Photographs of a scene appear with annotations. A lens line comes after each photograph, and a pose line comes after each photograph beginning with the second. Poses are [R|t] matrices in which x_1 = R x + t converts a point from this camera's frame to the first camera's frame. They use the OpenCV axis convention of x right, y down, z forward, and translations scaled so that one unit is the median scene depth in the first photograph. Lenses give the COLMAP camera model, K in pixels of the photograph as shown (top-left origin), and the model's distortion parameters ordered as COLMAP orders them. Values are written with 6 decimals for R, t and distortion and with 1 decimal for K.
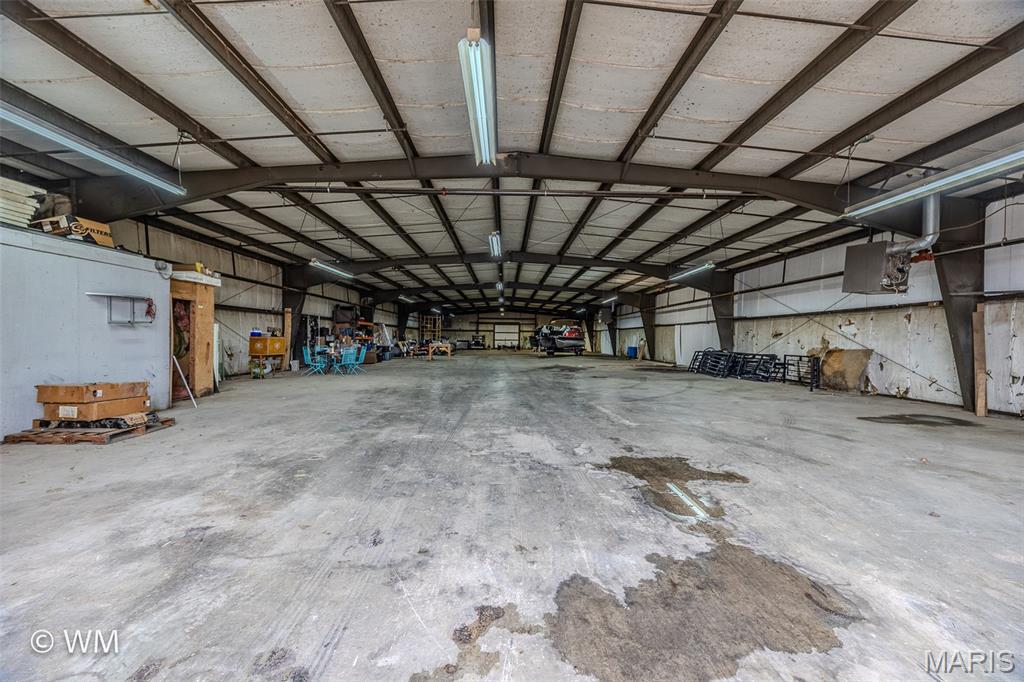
lens RADIAL K [[387.4, 0, 513.7], [0, 387.4, 356.3], [0, 0, 1]] dist [-0.002321, -0.000195]
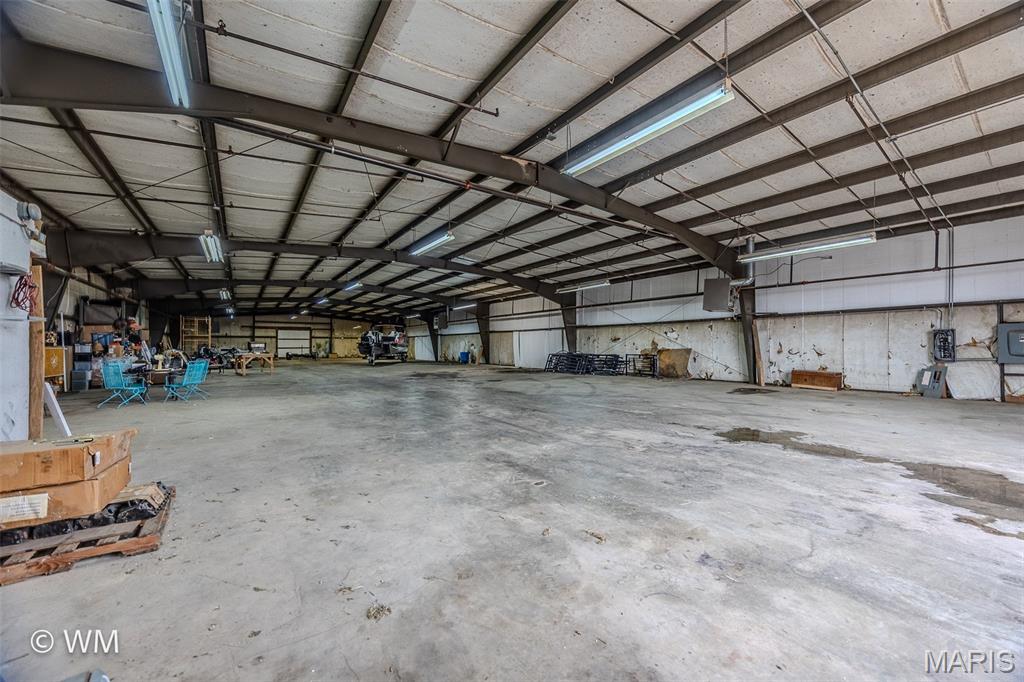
lens RADIAL K [[389.9, 0, 515.7], [0, 389.9, 344.3], [0, 0, 1]] dist [-0.000758, 0.000059]
pose [[0.829613, -0.012428, 0.558200, -0.511517], [0.038570, 0.998640, -0.035090, -0.008152], [-0.557005, 0.050641, 0.828964, 0.148288]]
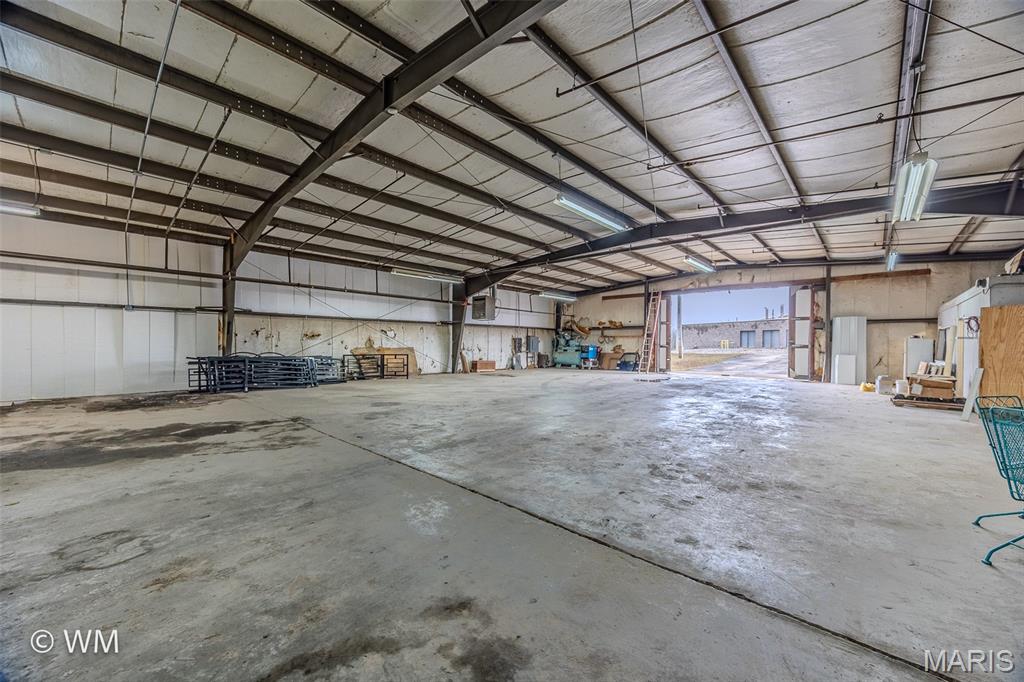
lens RADIAL K [[389.9, 0, 515.7], [0, 389.9, 344.3], [0, 0, 1]] dist [-0.000758, 0.000059]
pose [[-0.718903, -0.018215, 0.694872, -0.564329], [0.016357, 0.998936, 0.043109, -0.102230], [-0.694918, 0.042357, -0.717840, 2.056161]]
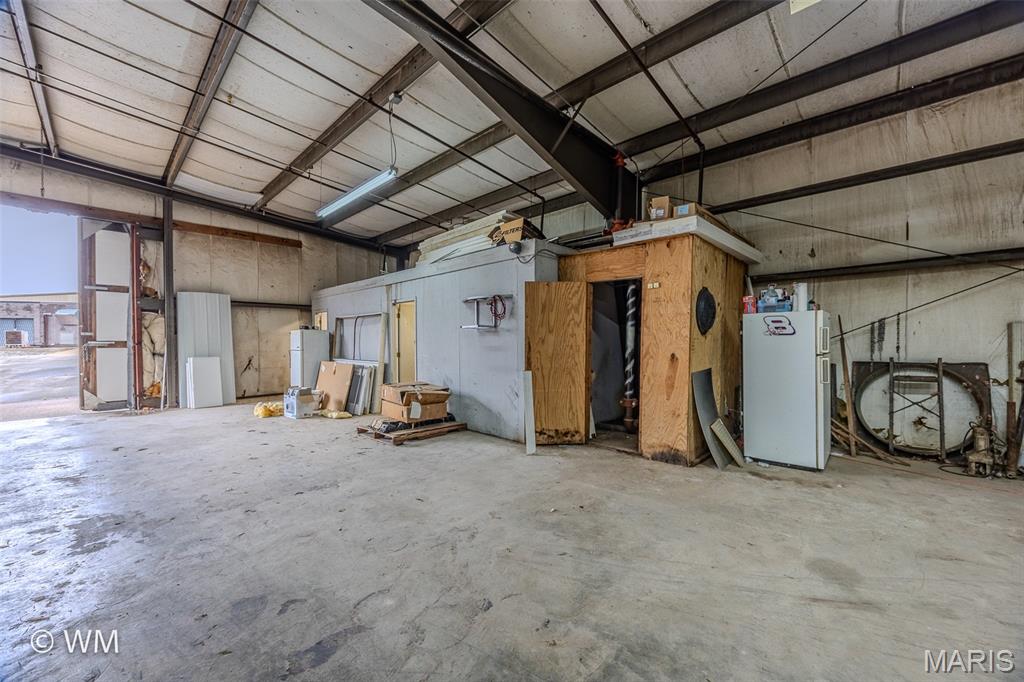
lens RADIAL K [[397.6, 0, 516.6], [0, 397.6, 342.5], [0, 0, 1]] dist [0.001390, 0.000268]
pose [[-0.710621, -0.001576, -0.703574, -0.287891], [-0.033473, 0.998941, 0.031570, -0.058681], [0.702779, 0.045985, -0.709921, 1.183196]]
